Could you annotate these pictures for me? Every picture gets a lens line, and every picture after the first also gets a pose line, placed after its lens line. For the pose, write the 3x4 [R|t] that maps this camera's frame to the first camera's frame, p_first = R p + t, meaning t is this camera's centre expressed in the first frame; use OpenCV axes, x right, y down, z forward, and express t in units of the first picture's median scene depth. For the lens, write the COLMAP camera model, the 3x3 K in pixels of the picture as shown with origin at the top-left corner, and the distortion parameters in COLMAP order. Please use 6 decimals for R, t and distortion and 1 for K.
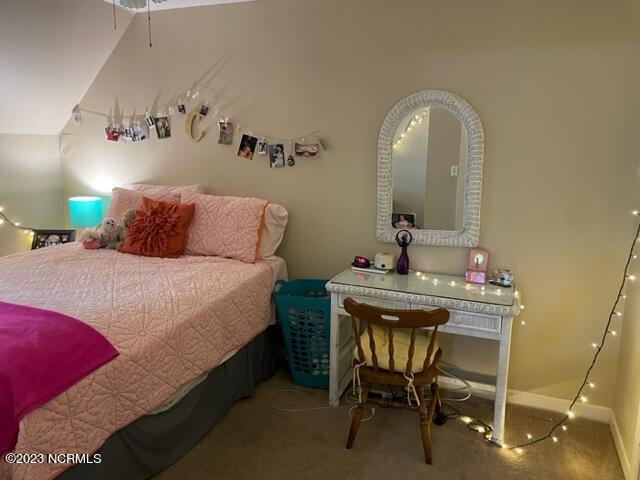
lens RADIAL K [[484.1, 0, 321.4], [0, 484.1, 237.1], [0, 0, 1]] dist [0.084633, -0.120142]
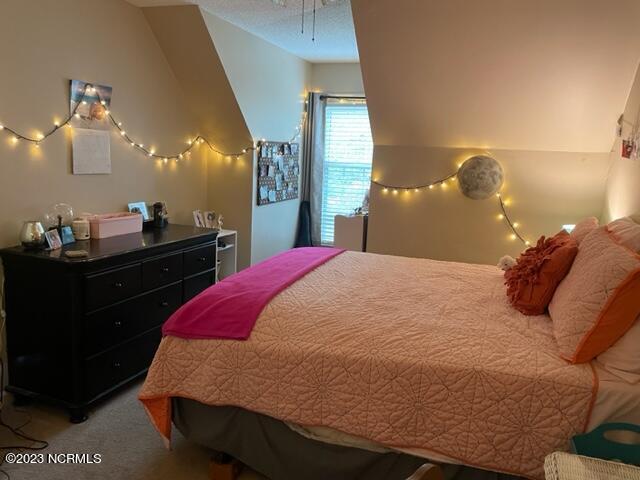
lens RADIAL K [[484.1, 0, 321.4], [0, 484.1, 237.1], [0, 0, 1]] dist [0.084633, -0.120142]
pose [[0.050431, 0.154364, -0.986726, 0.375023], [-0.221202, 0.965172, 0.139687, -0.099927], [0.973923, 0.211221, 0.082821, 0.623099]]
